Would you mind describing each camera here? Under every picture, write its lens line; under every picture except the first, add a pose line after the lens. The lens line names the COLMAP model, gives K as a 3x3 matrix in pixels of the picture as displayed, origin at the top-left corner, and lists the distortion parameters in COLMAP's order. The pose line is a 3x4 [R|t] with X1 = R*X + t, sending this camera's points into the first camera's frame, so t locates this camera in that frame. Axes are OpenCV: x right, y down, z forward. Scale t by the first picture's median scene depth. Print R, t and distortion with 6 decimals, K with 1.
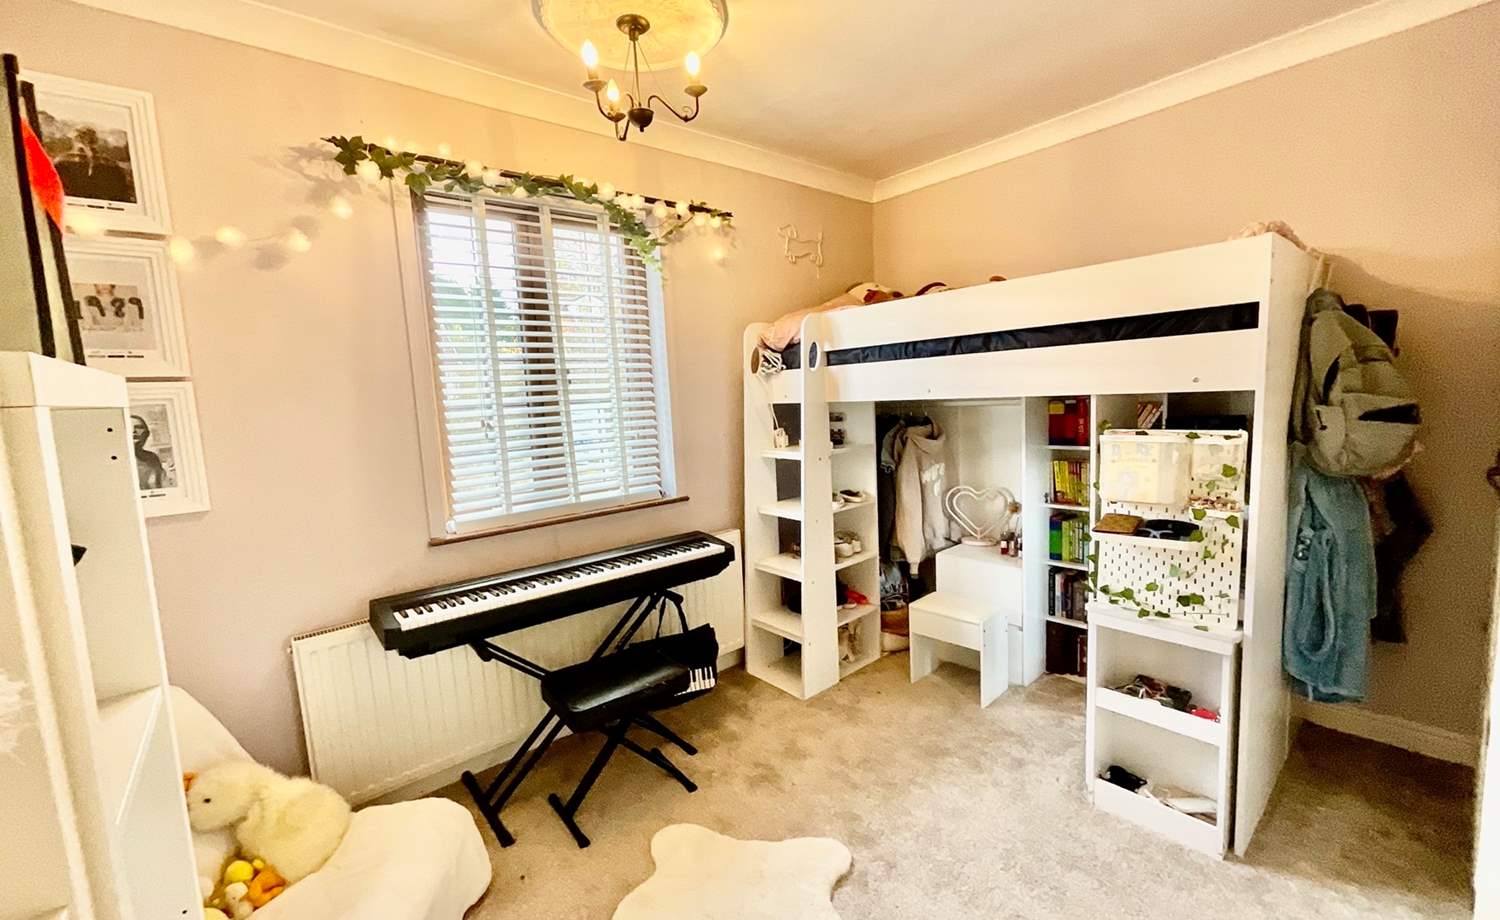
lens RADIAL K [[615.6, 0, 753.6], [0, 615.6, 457.0], [0, 0, 1]] dist [0.001031, 0.001018]
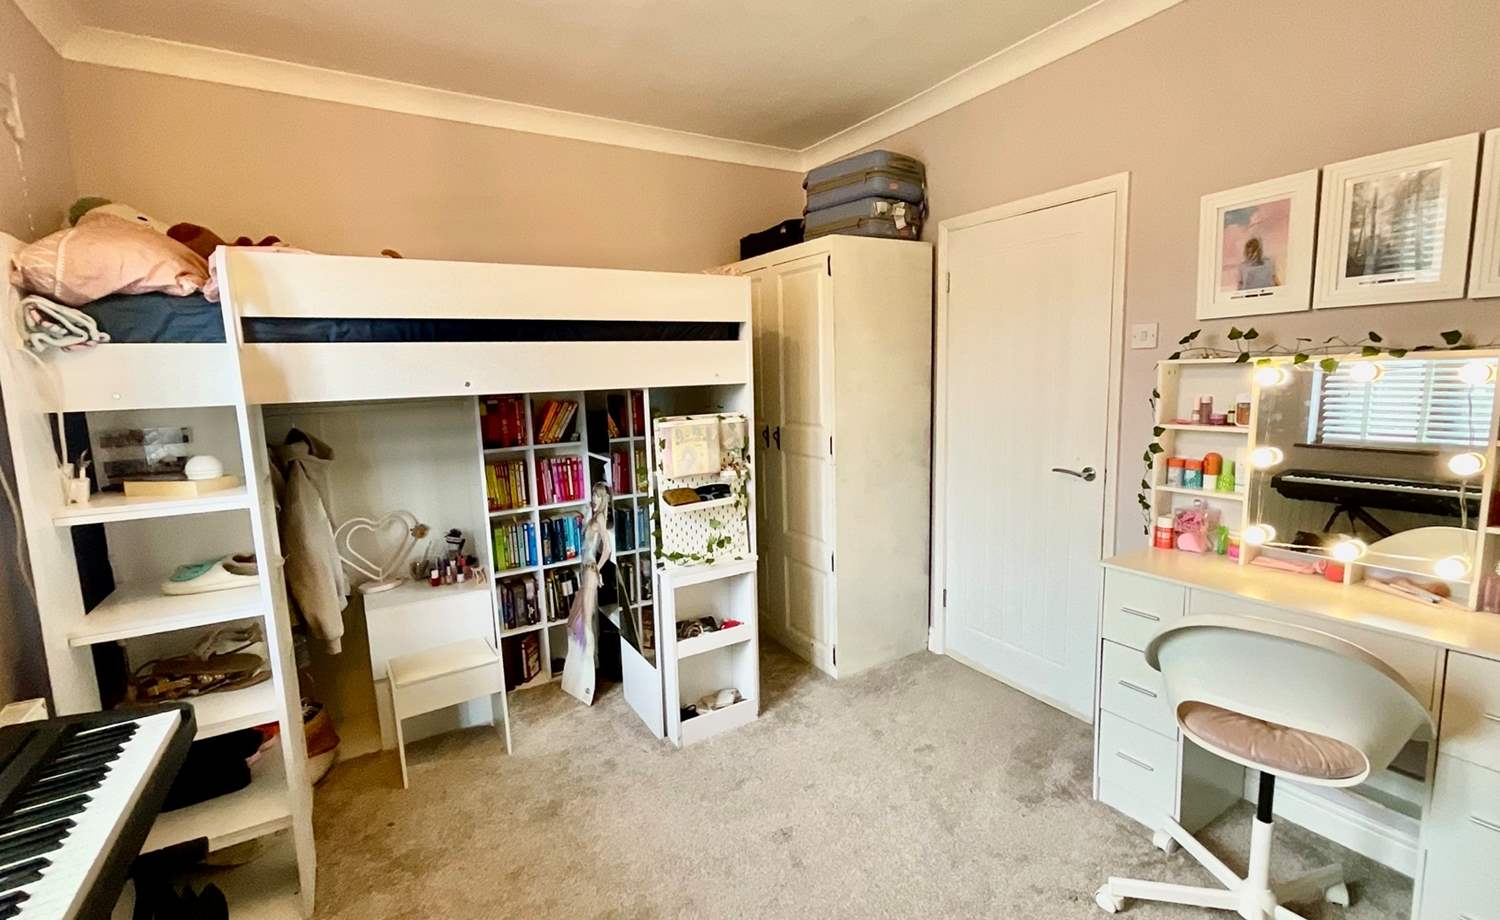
lens RADIAL K [[653.5, 0, 753.9], [0, 653.5, 457.3], [0, 0, 1]] dist [0.002808, -0.000041]
pose [[0.167327, -0.085471, 0.982190, -0.585529], [0.127005, 0.989803, 0.064497, -0.027433], [-0.977687, 0.113951, 0.176476, 0.611541]]
